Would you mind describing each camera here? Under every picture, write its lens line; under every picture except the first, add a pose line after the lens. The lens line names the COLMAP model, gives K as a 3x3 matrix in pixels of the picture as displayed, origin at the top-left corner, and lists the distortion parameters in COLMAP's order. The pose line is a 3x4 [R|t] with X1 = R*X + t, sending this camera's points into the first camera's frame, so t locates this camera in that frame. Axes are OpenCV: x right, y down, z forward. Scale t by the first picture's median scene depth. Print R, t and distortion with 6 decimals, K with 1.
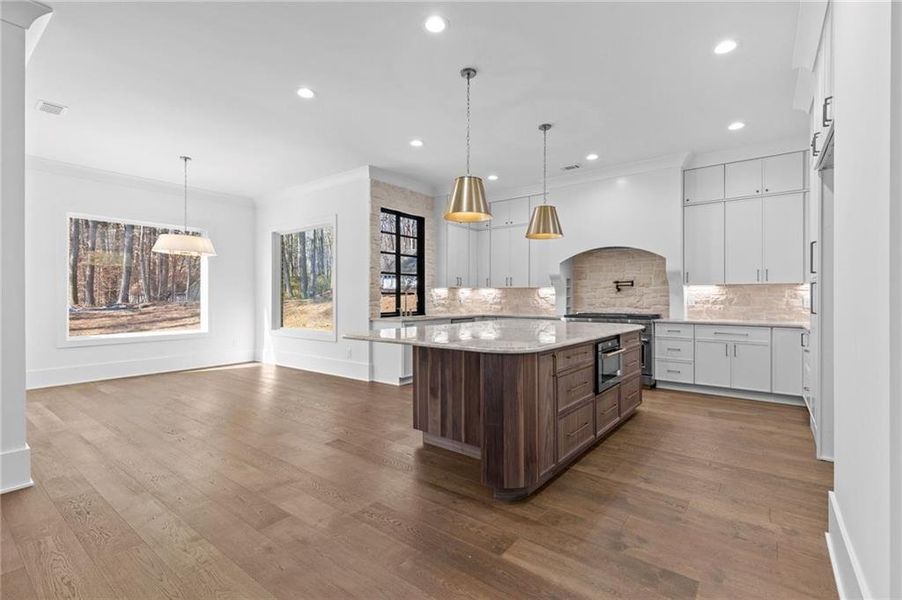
lens RADIAL K [[408.6, 0, 455.8], [0, 408.6, 299.6], [0, 0, 1]] dist [0.010803, -0.000694]
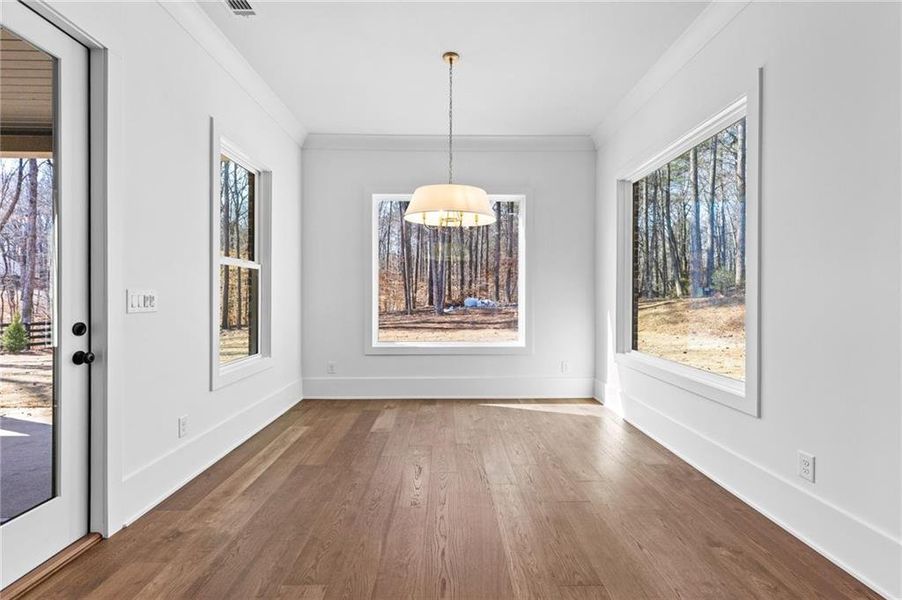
lens RADIAL K [[398.8, 0, 455.3], [0, 398.8, 298.9], [0, 0, 1]] dist [0.011832, -0.001219]
pose [[0.617958, 0.007776, -0.786172, -0.191657], [-0.005101, 0.999970, 0.005881, -0.004223], [0.786194, 0.000377, 0.617979, 0.597566]]
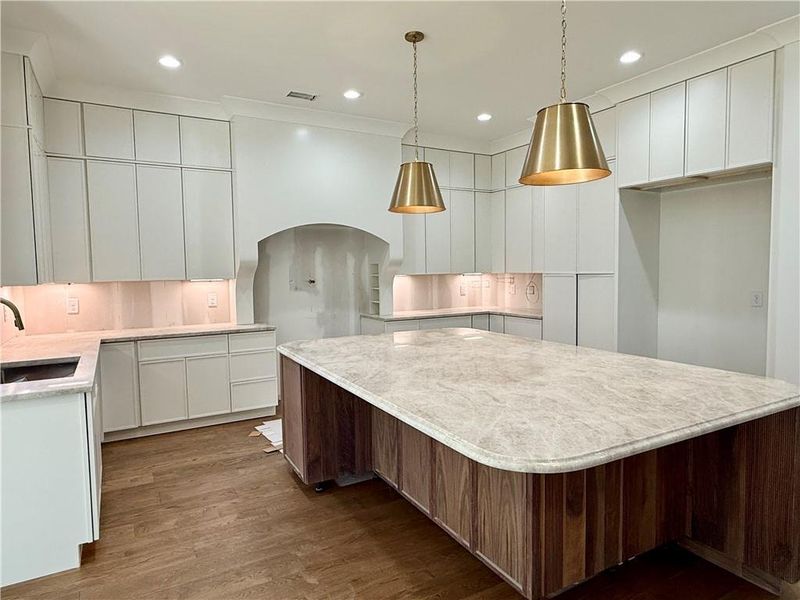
lens RADIAL K [[494.9, 0, 398.3], [0, 494.9, 304.8], [0, 0, 1]] dist [-0.017727, 0.001614]
pose [[0.393767, -0.074019, 0.916225, -0.391646], [0.021352, 0.997220, 0.071386, -0.045602], [-0.918962, -0.008546, 0.394253, 0.537711]]
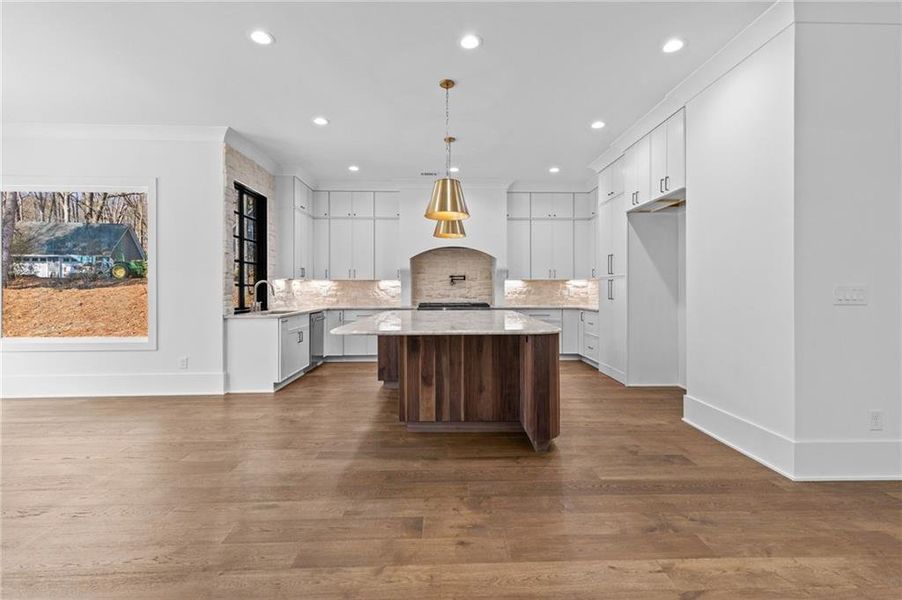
lens RADIAL K [[408.6, 0, 458.1], [0, 408.6, 292.5], [0, 0, 1]] dist [0.010803, -0.000694]
pose [[0.774435, -0.007381, 0.632611, -0.362455], [0.005605, 0.999973, 0.004806, -0.001759], [-0.632629, -0.000176, 0.774455, 0.079298]]
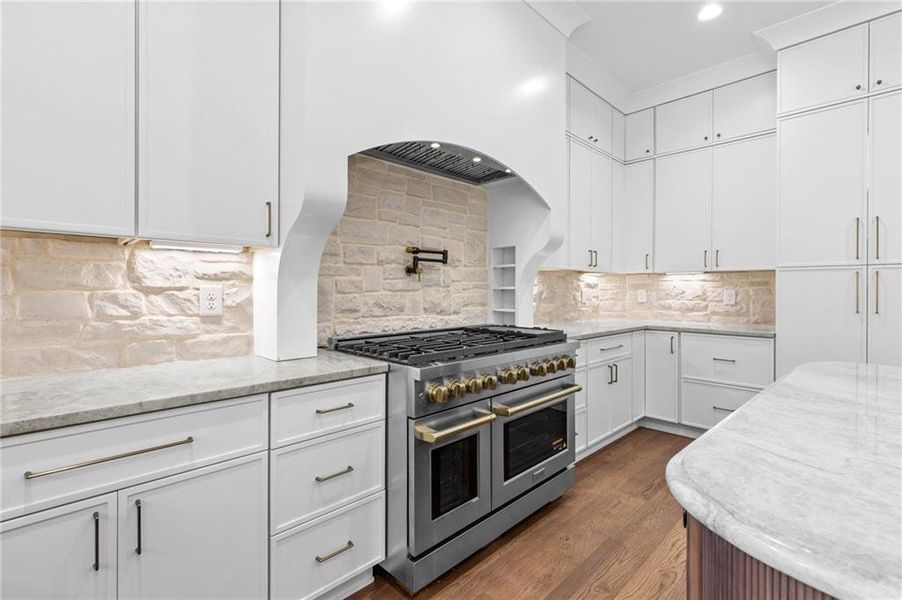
lens RADIAL K [[410.7, 0, 454.9], [0, 410.7, 291.4], [0, 0, 1]] dist [0.015247, -0.000054]
pose [[0.143233, -0.004118, 0.989680, 0.010361], [-0.000155, 0.999991, 0.004183, -0.005178], [-0.989689, -0.000752, 0.143231, 0.966575]]
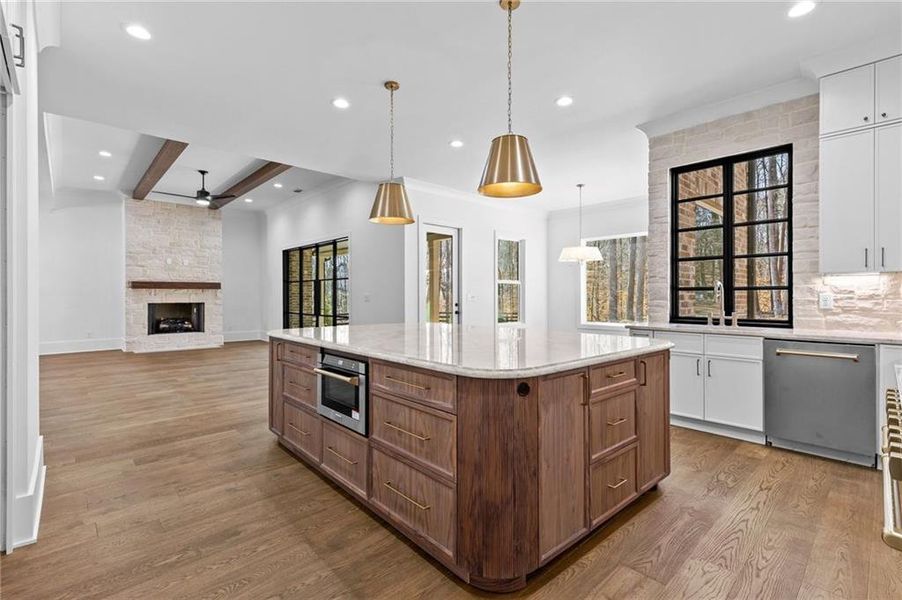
lens RADIAL K [[408.6, 0, 453.8], [0, 408.6, 298.2], [0, 0, 1]] dist [0.010803, -0.000694]
pose [[-0.167436, 0.007018, -0.985858, 0.604021], [-0.001939, 0.999970, 0.007447, -0.004648], [0.985881, 0.003158, -0.167418, 0.763434]]
